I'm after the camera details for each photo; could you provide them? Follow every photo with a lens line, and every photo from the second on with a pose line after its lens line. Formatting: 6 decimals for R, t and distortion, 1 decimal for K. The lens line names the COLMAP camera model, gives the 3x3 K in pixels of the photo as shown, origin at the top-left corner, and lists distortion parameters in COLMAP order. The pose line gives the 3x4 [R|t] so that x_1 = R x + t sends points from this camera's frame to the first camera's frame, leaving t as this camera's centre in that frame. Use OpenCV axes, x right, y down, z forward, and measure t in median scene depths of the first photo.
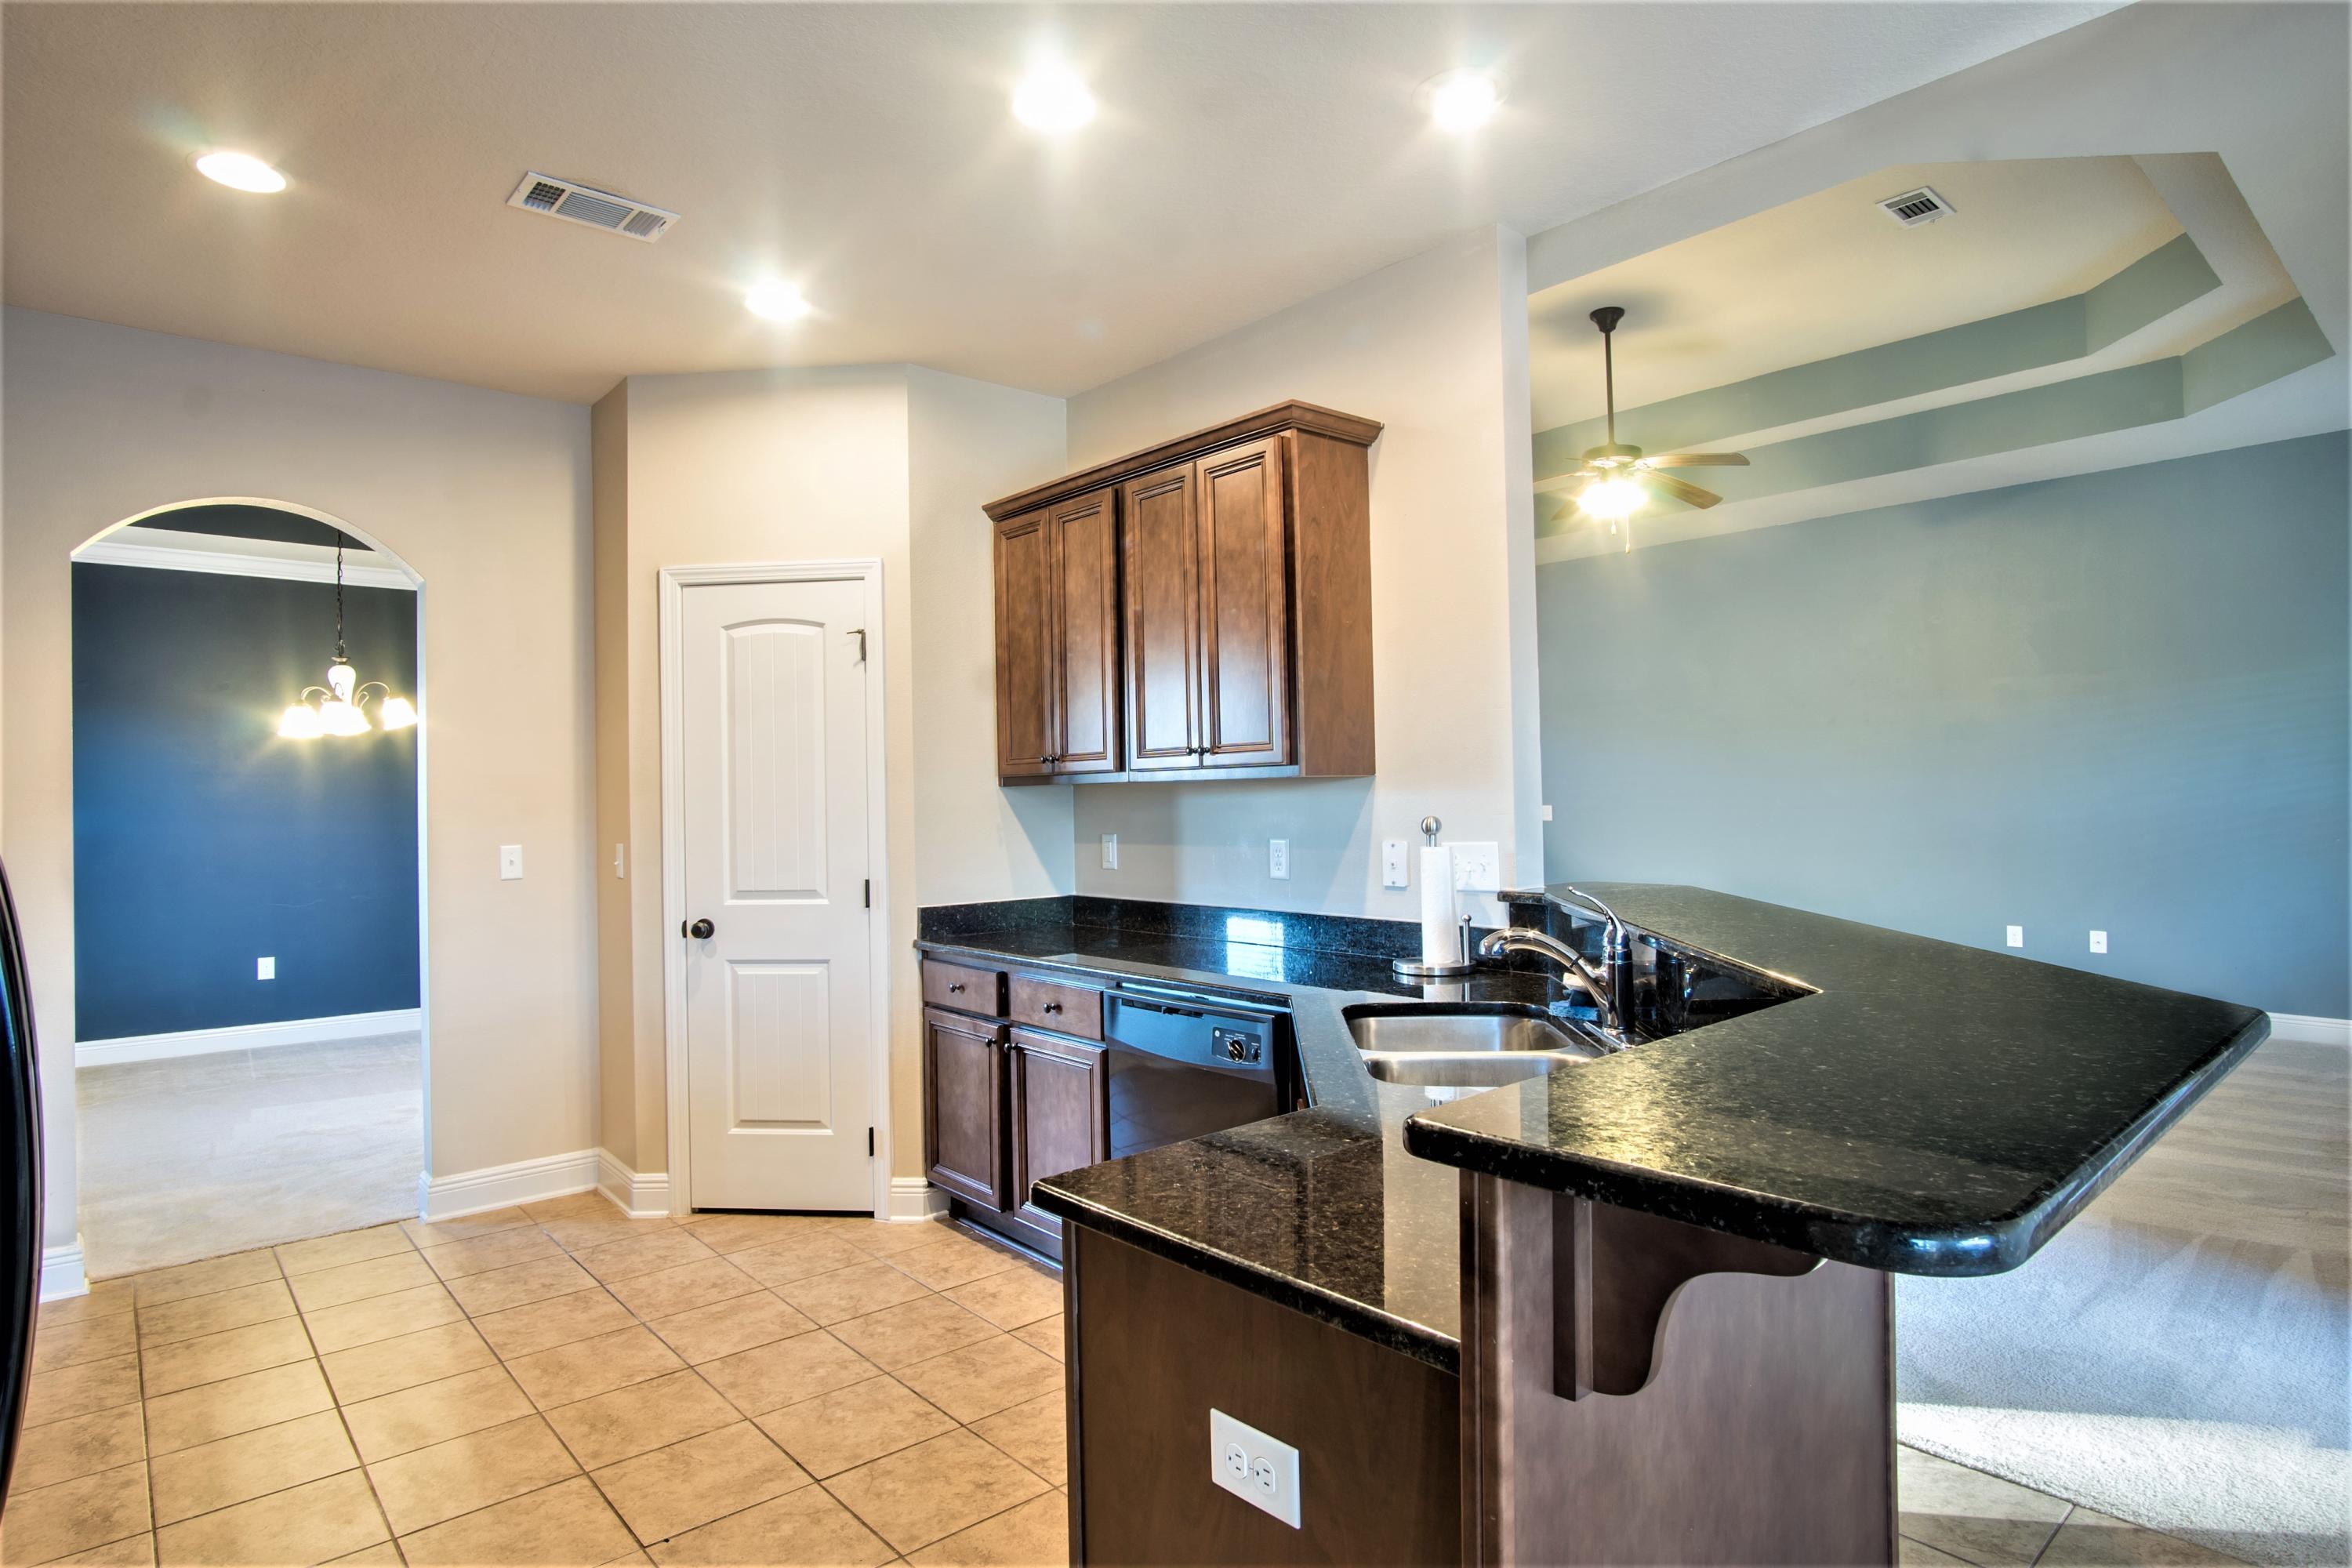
lens RADIAL K [[1254.5, 0, 1164.0], [0, 1254.5, 777.3], [0, 0, 1]] dist [-0.028787, 0.000987]
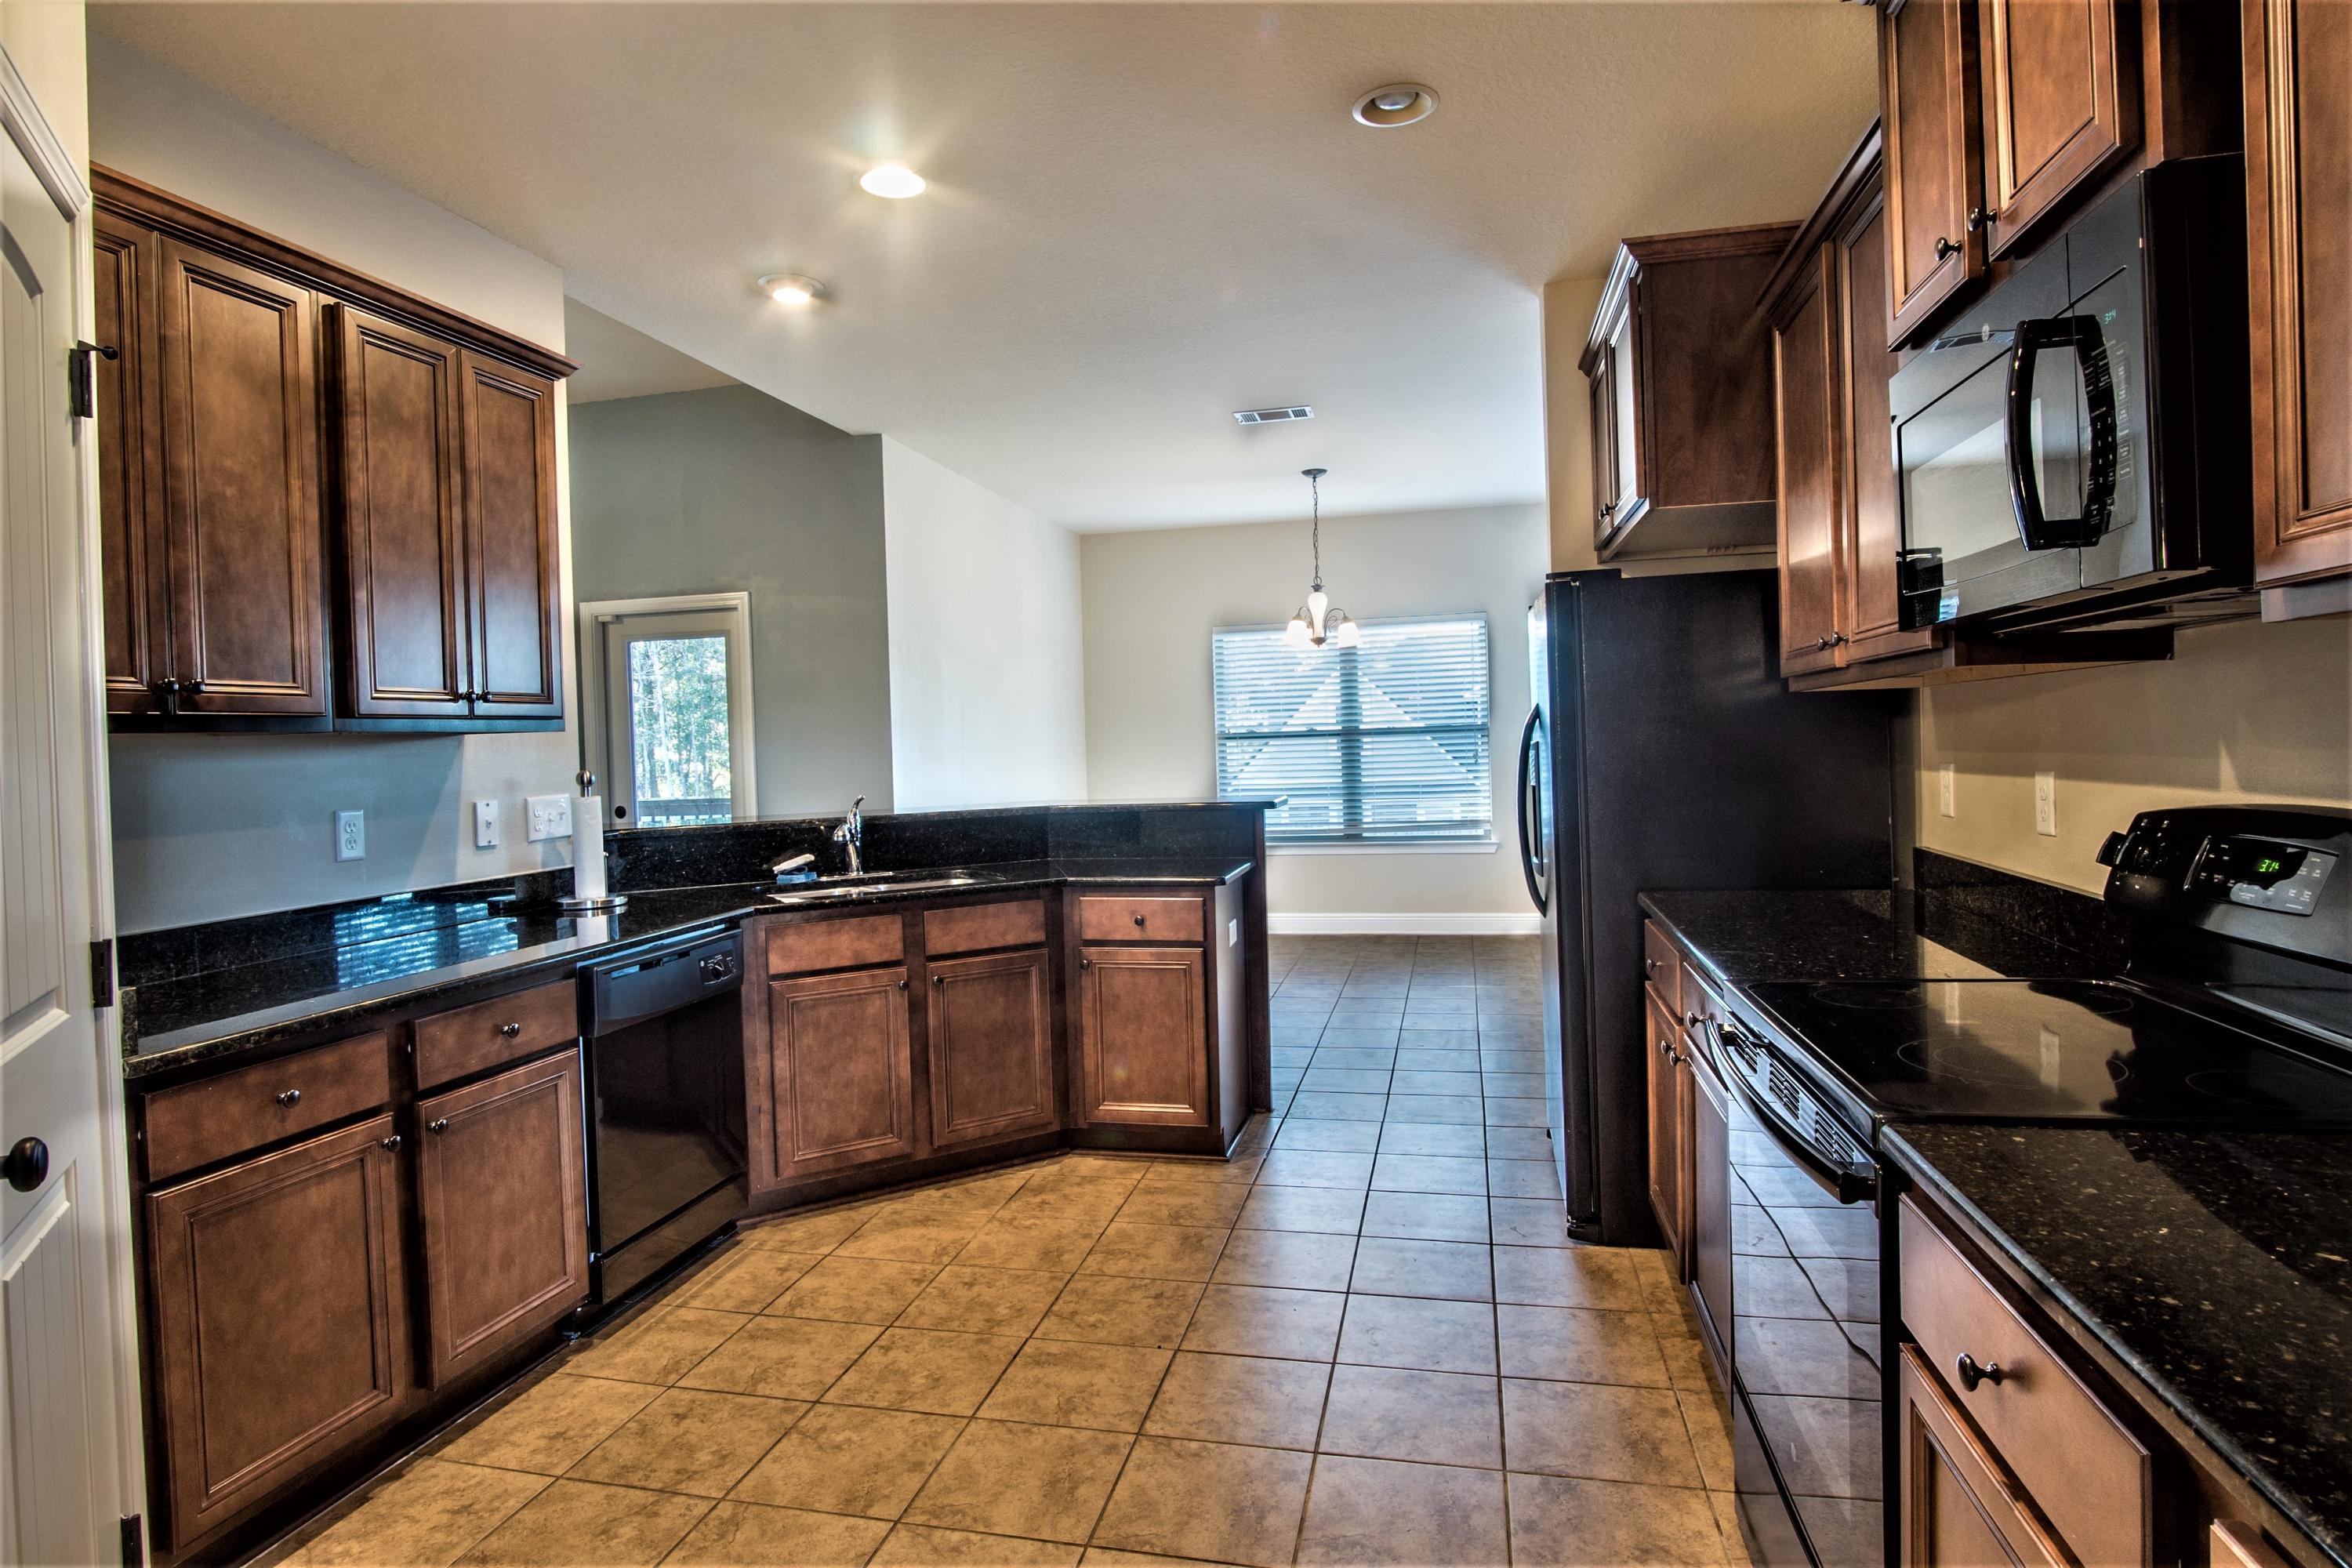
lens RADIAL K [[1254.5, 0, 1168.5], [0, 1254.5, 779.4], [0, 0, 1]] dist [-0.028787, 0.000987]
pose [[-0.584876, 0.007284, 0.811090, -0.913386], [0.025425, 0.999633, 0.009357, 0.037720], [-0.810724, 0.026094, -0.584847, 1.106773]]
